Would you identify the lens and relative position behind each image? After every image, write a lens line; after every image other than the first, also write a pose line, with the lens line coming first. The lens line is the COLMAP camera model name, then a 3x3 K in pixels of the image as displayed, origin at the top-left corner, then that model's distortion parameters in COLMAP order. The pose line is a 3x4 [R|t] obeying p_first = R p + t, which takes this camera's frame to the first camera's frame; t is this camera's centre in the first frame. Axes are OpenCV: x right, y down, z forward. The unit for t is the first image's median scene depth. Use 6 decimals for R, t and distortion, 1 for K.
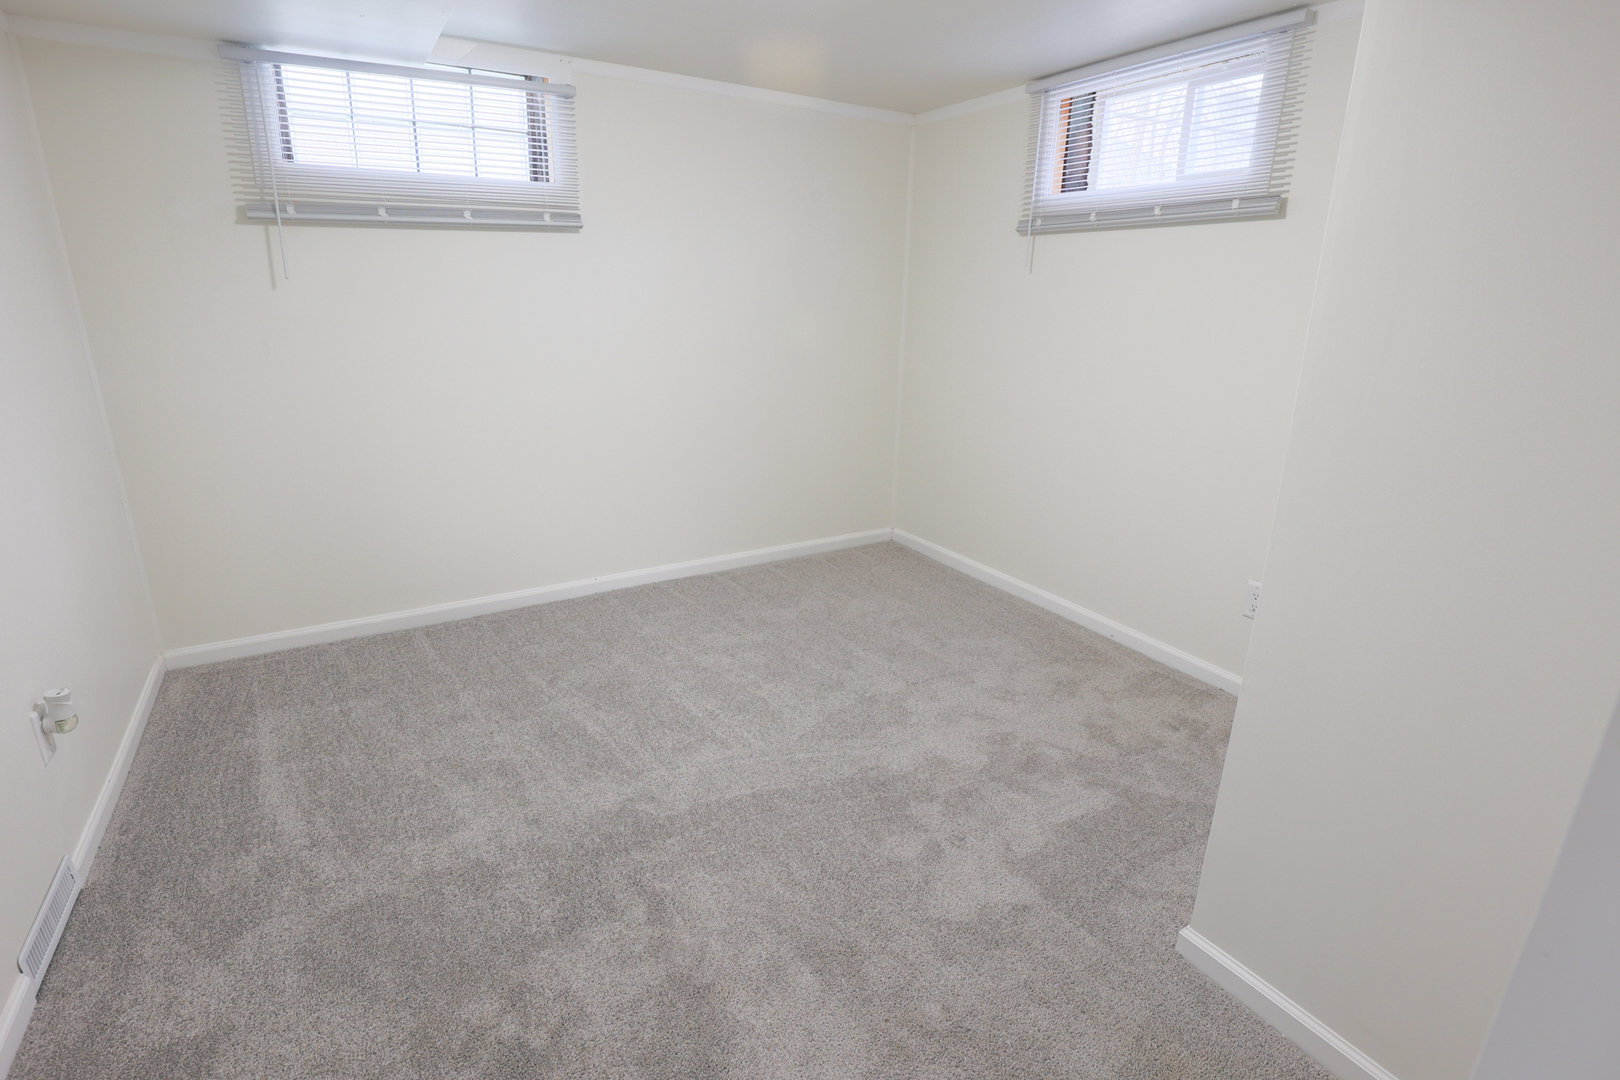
lens RADIAL K [[793.7, 0, 822.2], [0, 793.7, 541.9], [0, 0, 1]] dist [-0.025005, 0.000697]
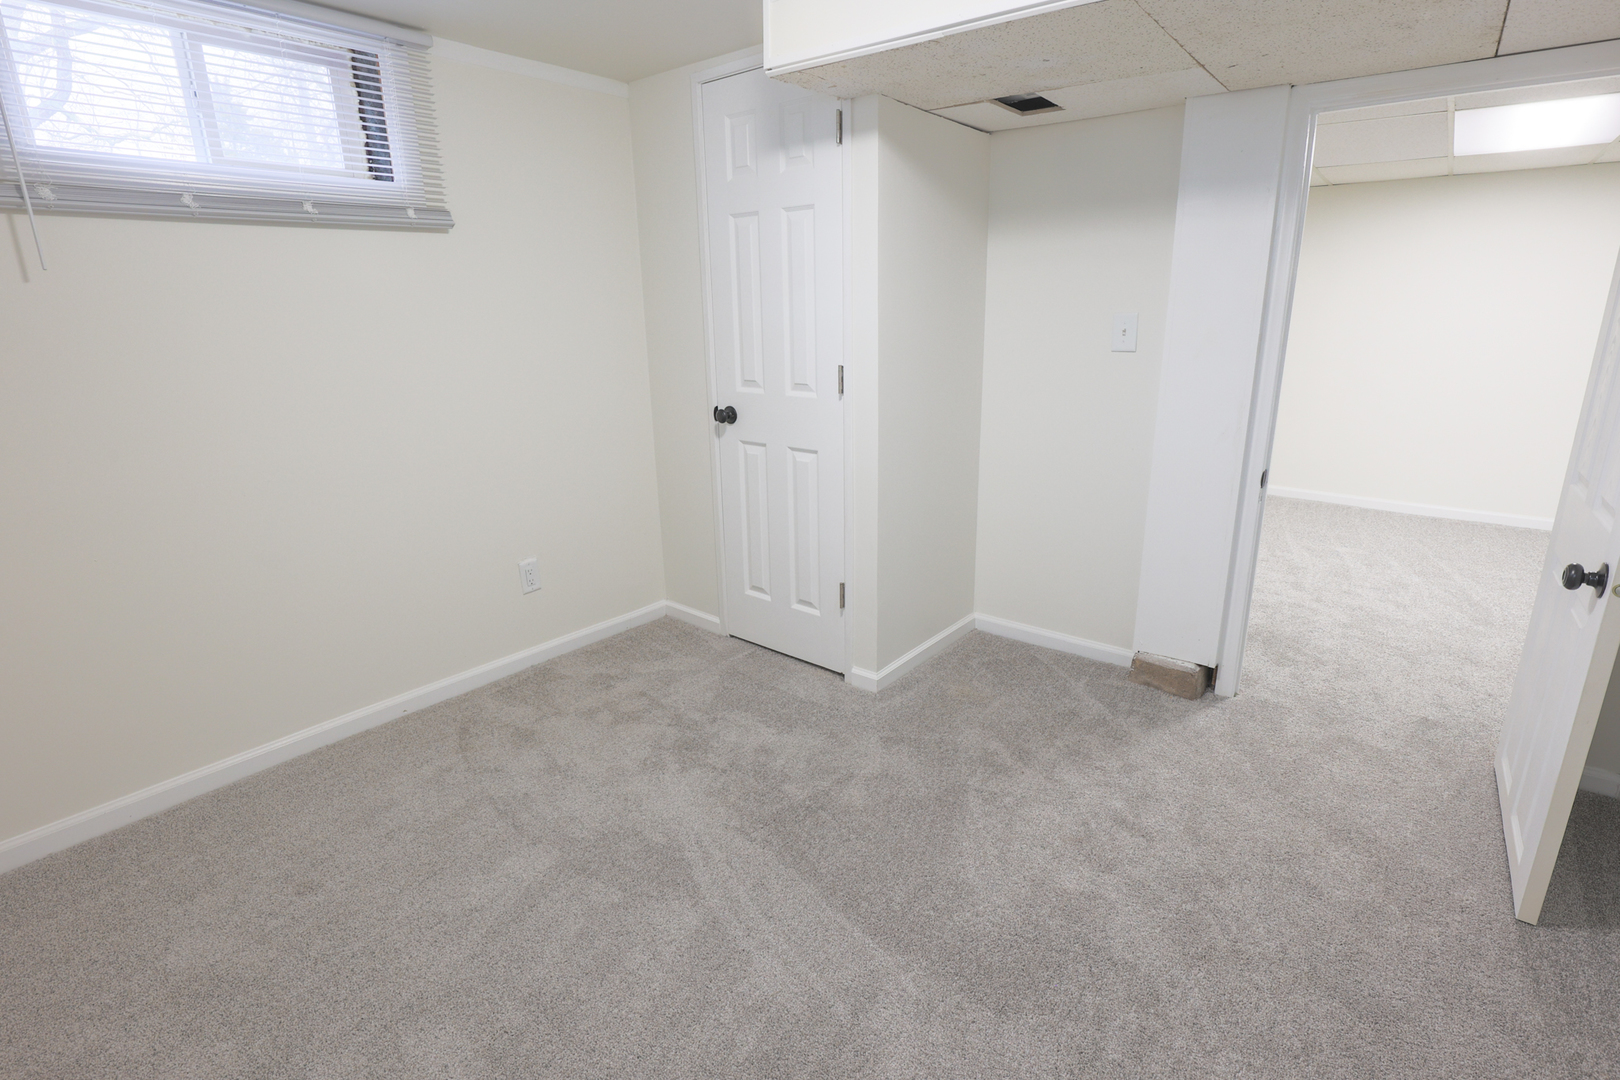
lens RADIAL K [[793.7, 0, 822.2], [0, 793.7, 541.9], [0, 0, 1]] dist [-0.025005, 0.000697]
pose [[-0.362459, -0.282188, 0.888253, -0.613966], [0.281285, 0.875497, 0.392917, -0.305231], [-0.888539, 0.392269, -0.237956, 0.912735]]
